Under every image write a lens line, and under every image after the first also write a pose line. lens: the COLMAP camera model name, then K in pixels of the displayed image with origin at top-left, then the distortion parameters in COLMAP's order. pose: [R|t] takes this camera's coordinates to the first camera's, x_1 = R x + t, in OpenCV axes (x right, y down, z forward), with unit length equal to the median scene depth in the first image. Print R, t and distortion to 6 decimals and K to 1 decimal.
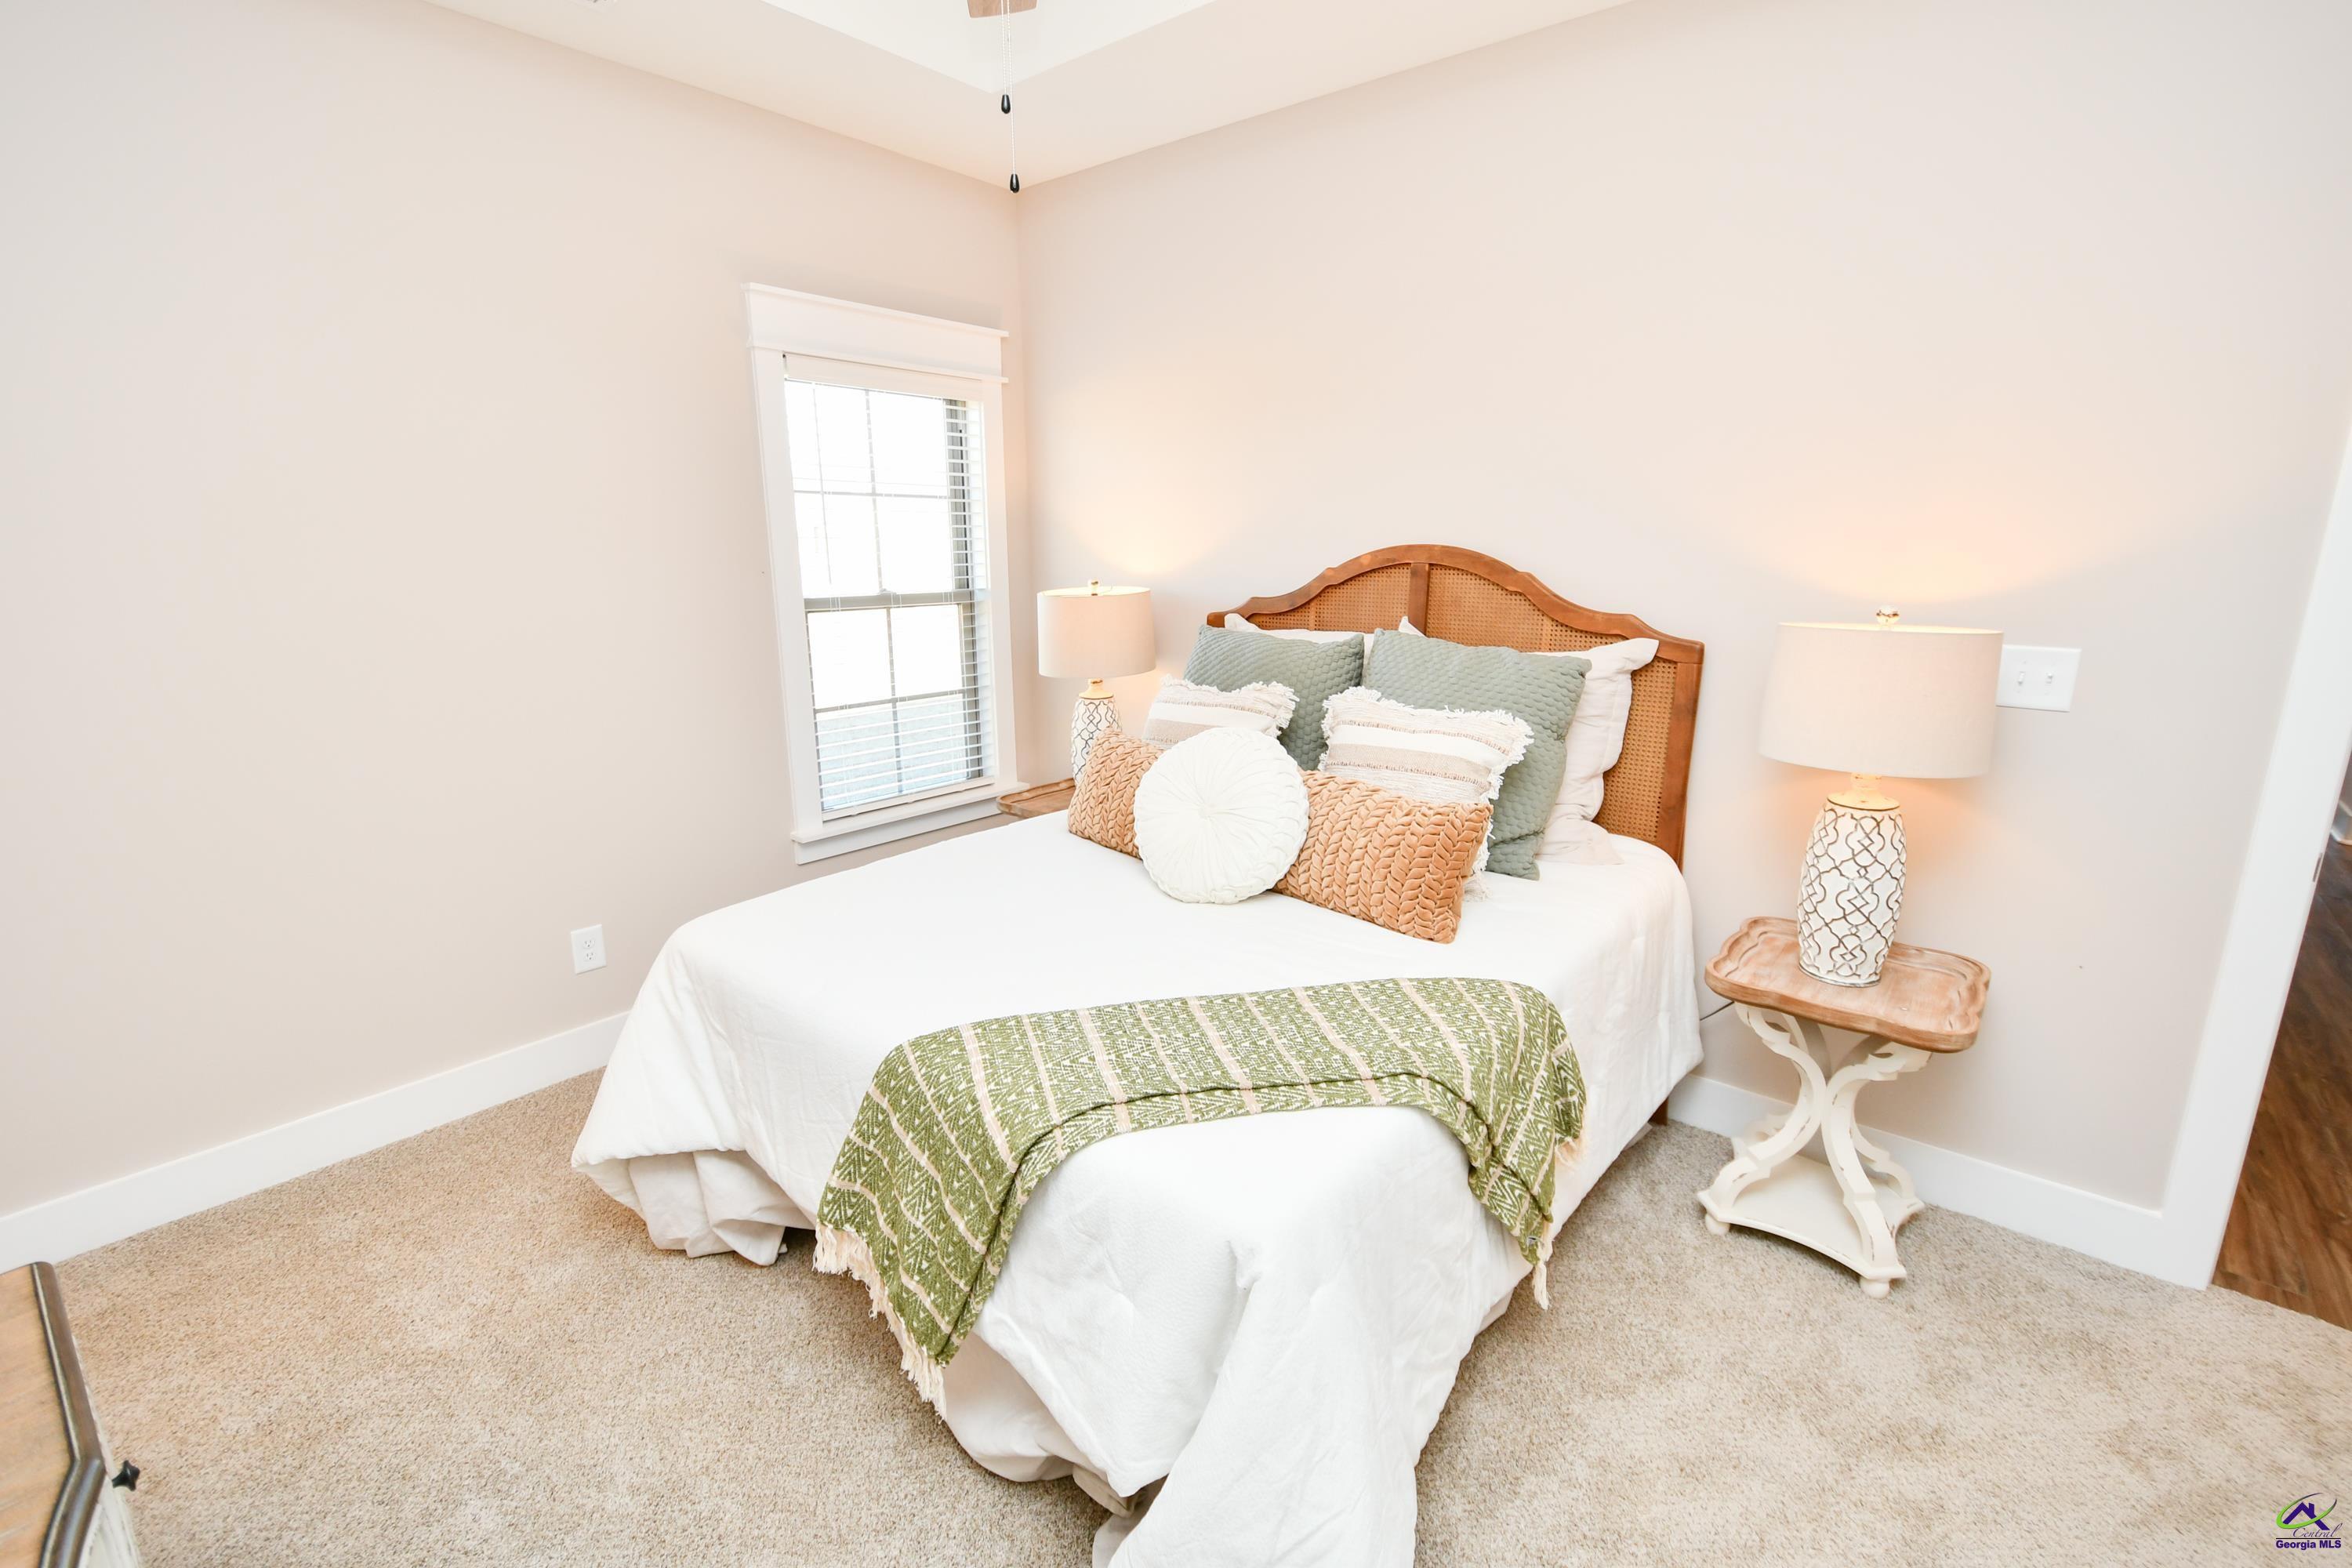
lens RADIAL K [[1040.9, 0, 1170.5], [0, 1040.9, 785.2], [0, 0, 1]] dist [0.002965, -0.007006]
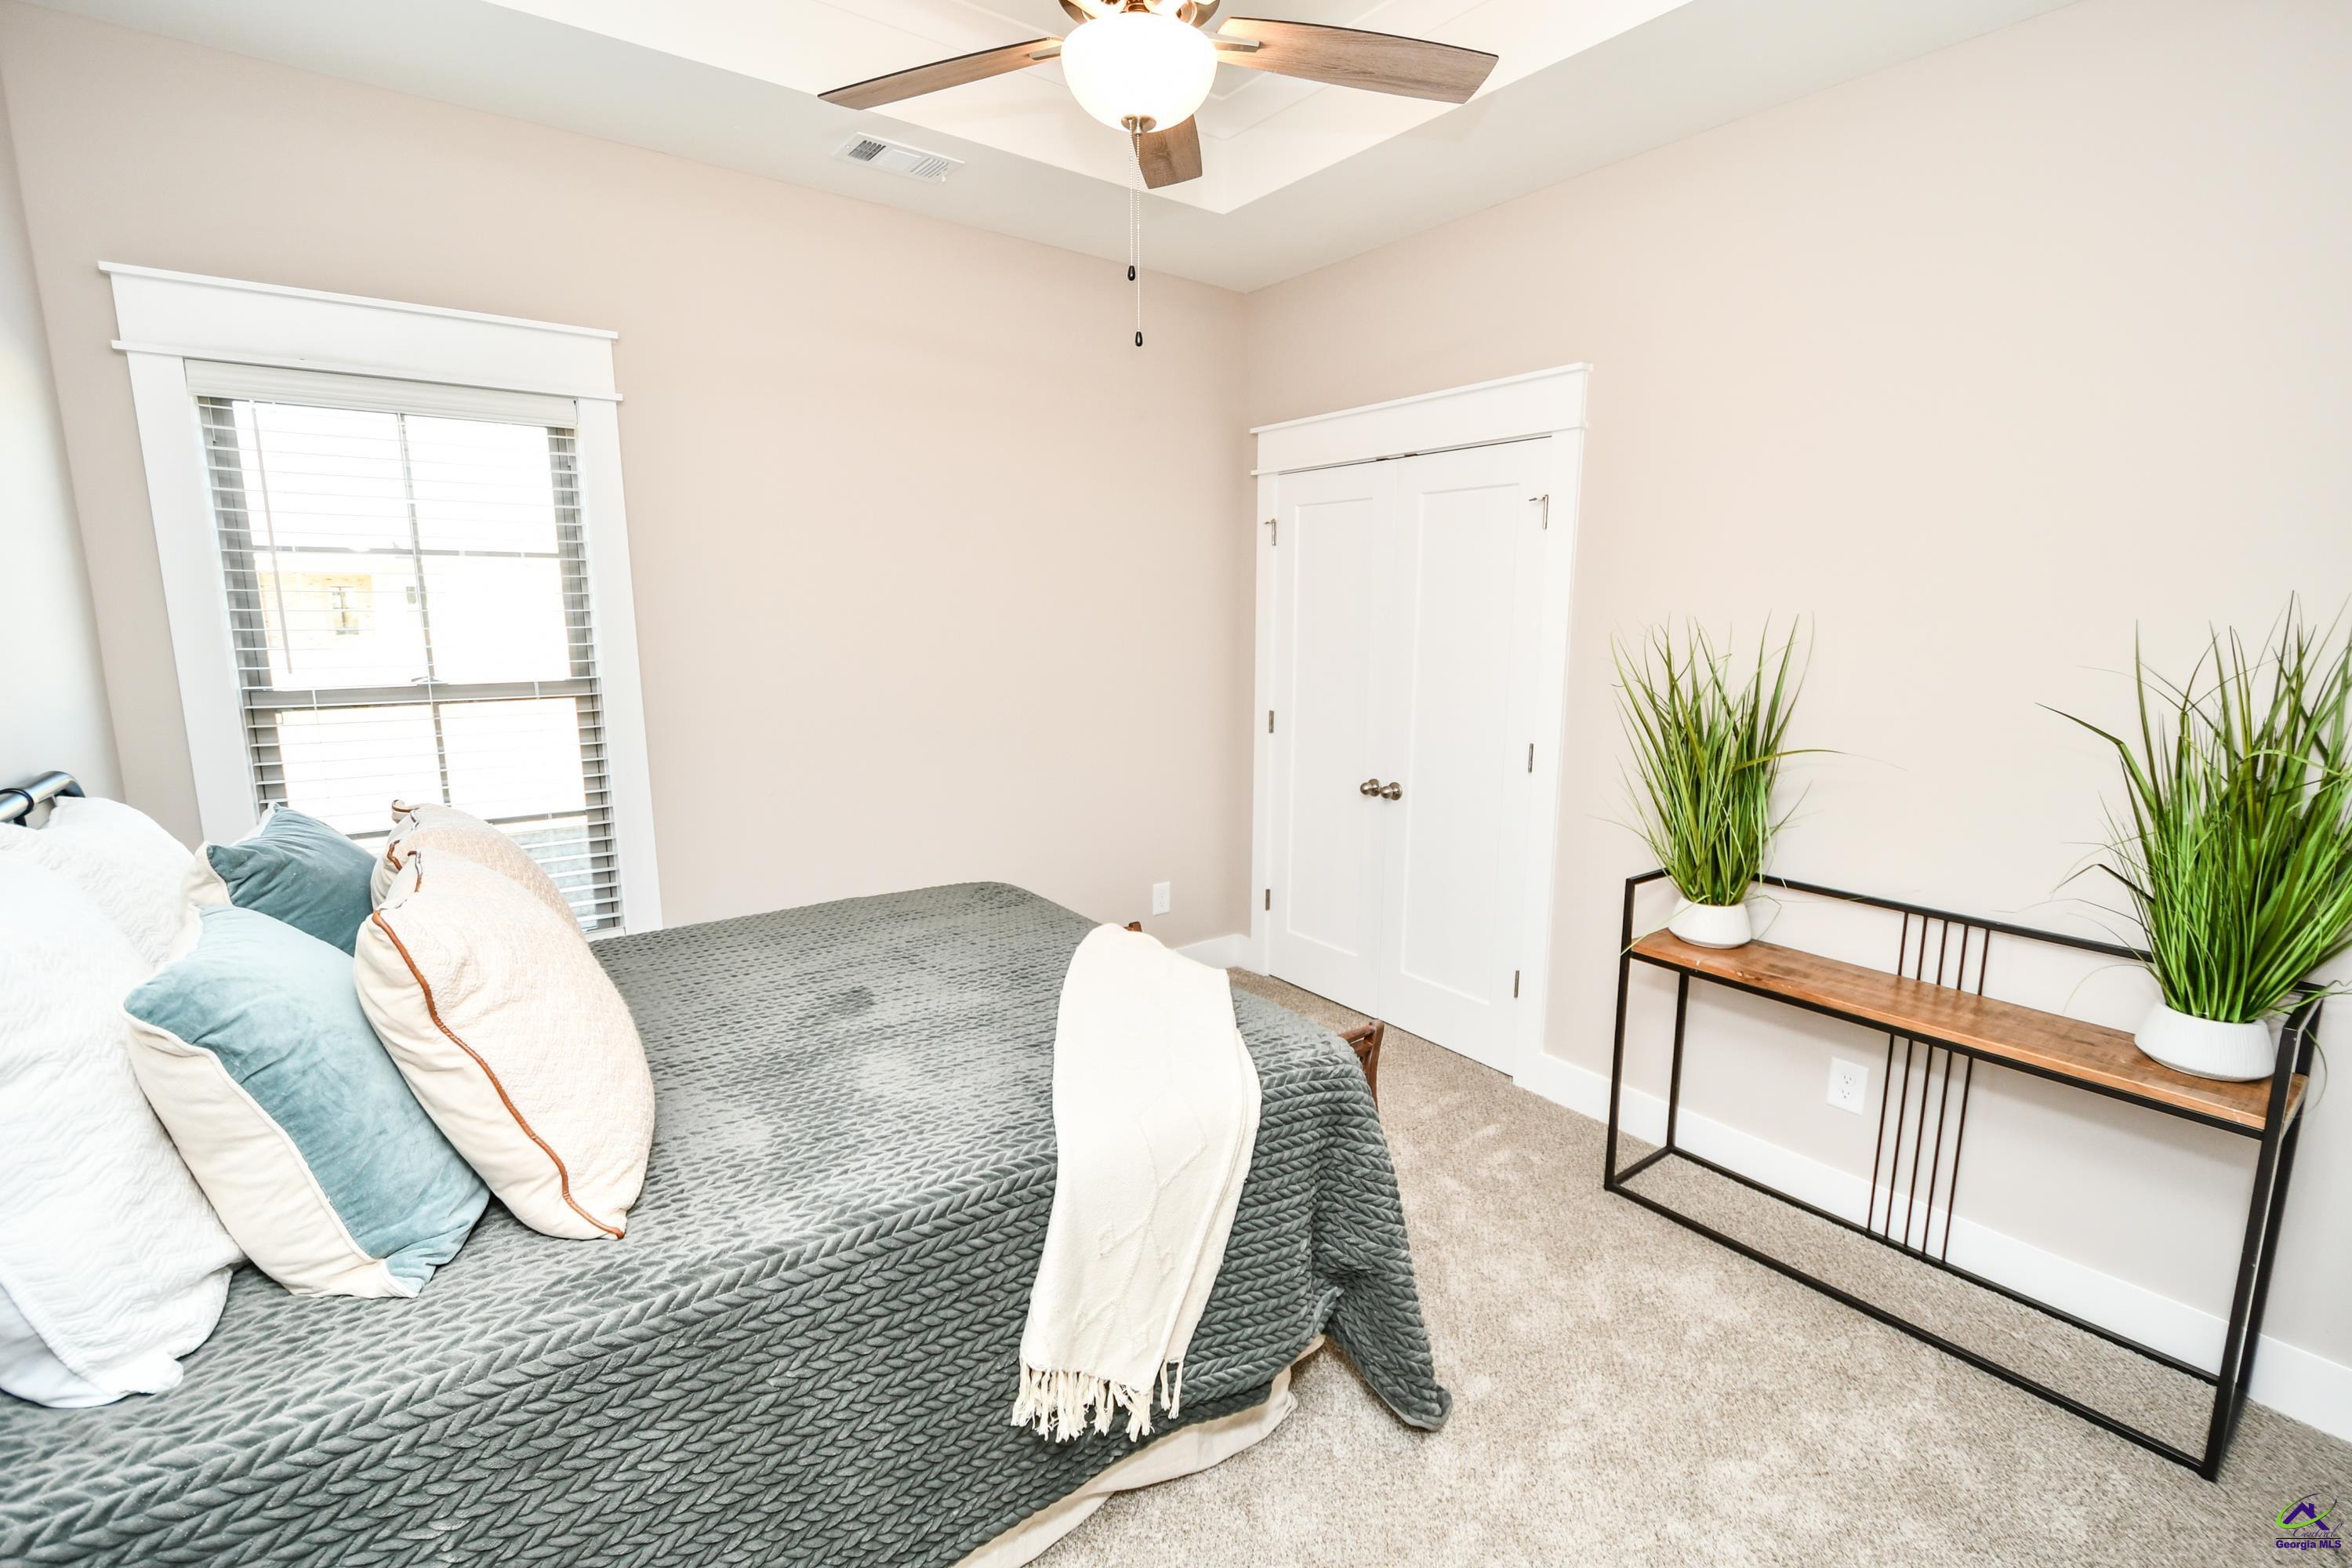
lens RADIAL K [[1040.9, 0, 1179.8], [0, 1040.9, 777.9], [0, 0, 1]] dist [0.002965, -0.007006]
pose [[0.976765, 0.018831, -0.213482, 0.424711], [-0.032931, 0.997490, -0.062685, -0.093040], [0.211766, 0.068258, 0.974934, 0.414171]]
